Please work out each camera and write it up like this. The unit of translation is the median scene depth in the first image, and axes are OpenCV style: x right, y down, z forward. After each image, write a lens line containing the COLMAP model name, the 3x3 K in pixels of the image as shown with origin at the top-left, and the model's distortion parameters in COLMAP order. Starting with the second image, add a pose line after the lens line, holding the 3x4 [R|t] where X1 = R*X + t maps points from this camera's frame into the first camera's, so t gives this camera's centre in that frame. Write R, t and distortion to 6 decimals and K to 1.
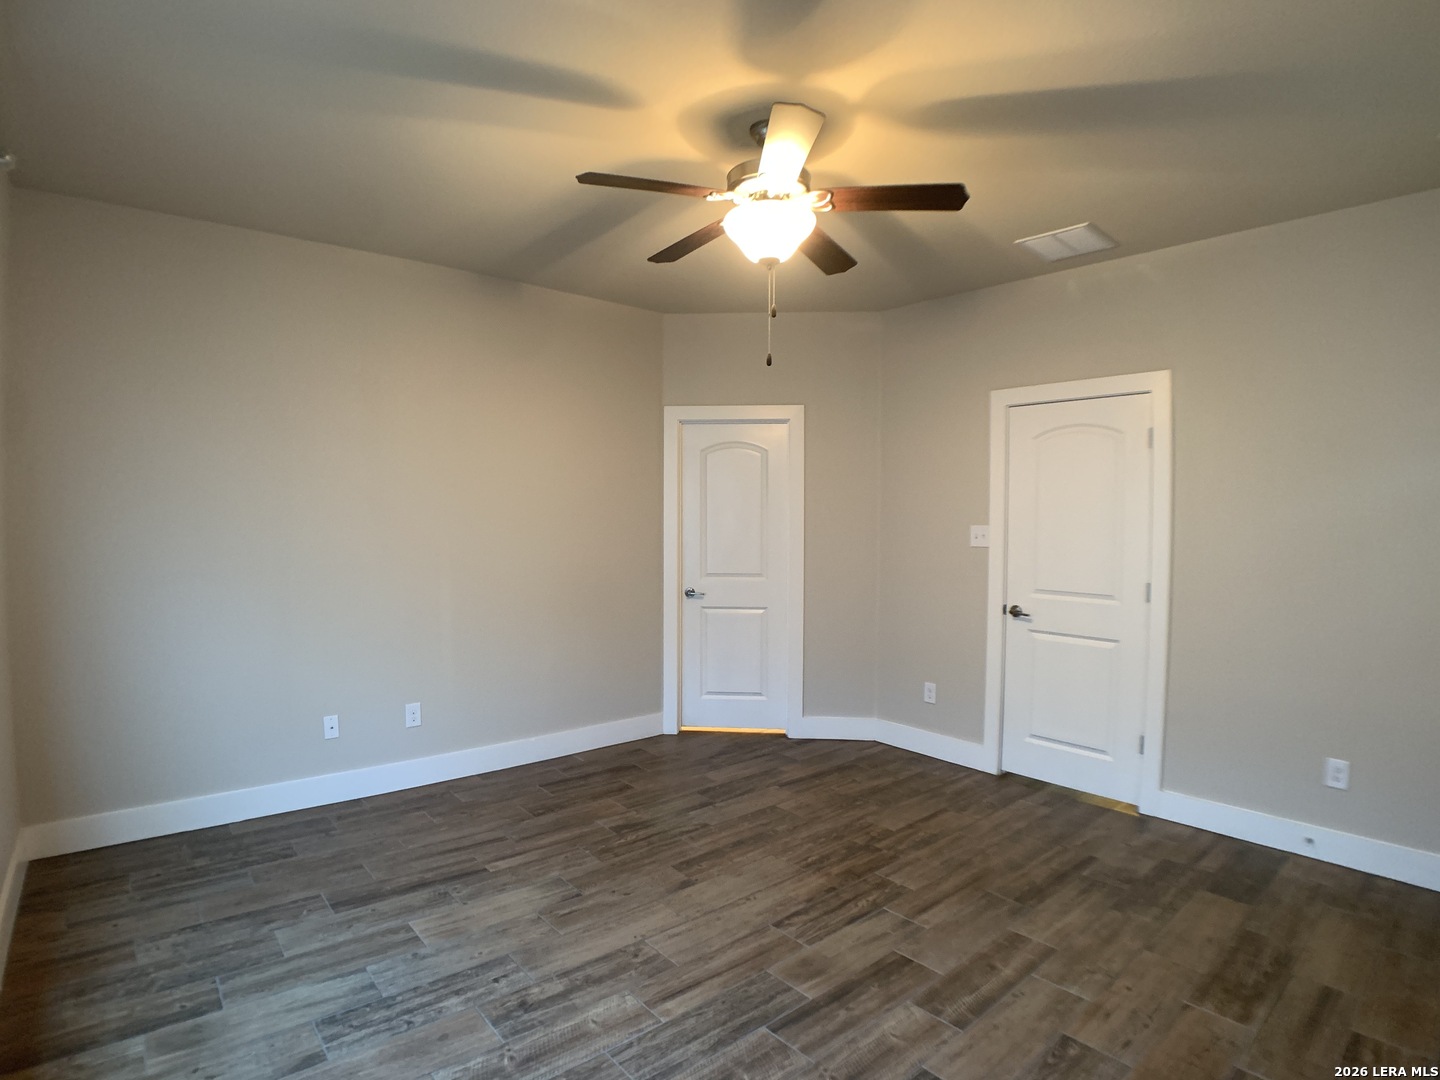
lens RADIAL K [[744.1, 0, 720.0], [0, 744.1, 540.0], [0, 0, 1]] dist [-0.000114, -0.000110]
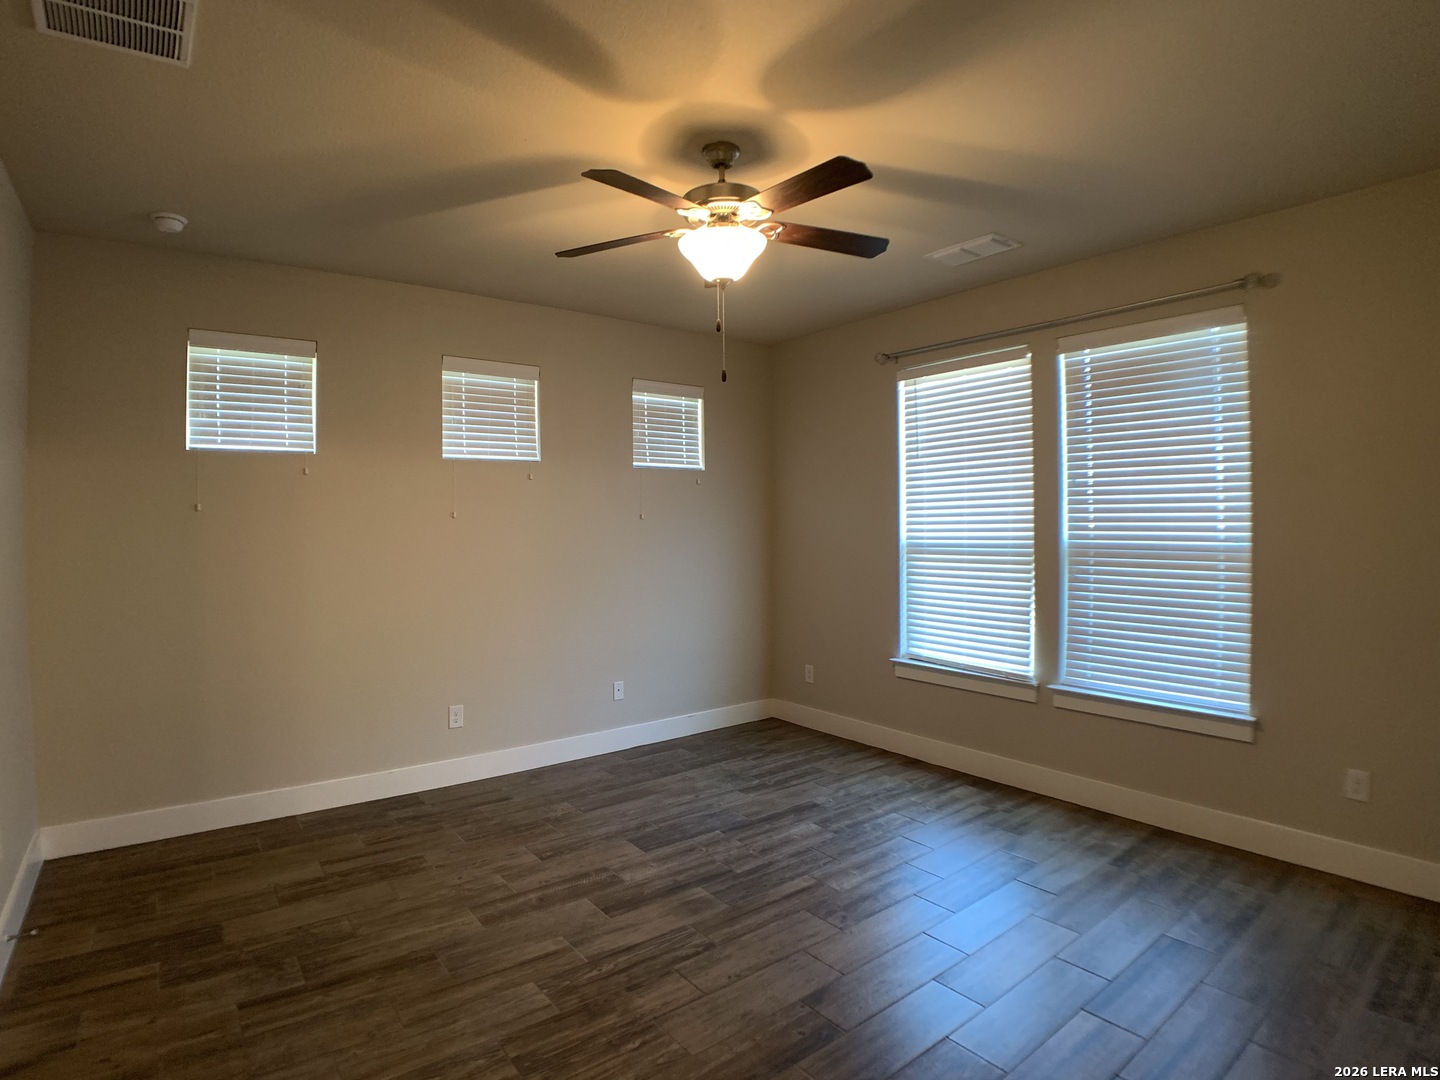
lens RADIAL K [[744.1, 0, 720.0], [0, 744.1, 540.0], [0, 0, 1]] dist [-0.000114, -0.000110]
pose [[-0.998732, -0.013202, 0.048584, 0.024541], [-0.010442, 0.998341, 0.056622, -0.066541], [-0.049251, 0.056043, -0.997213, 1.916174]]
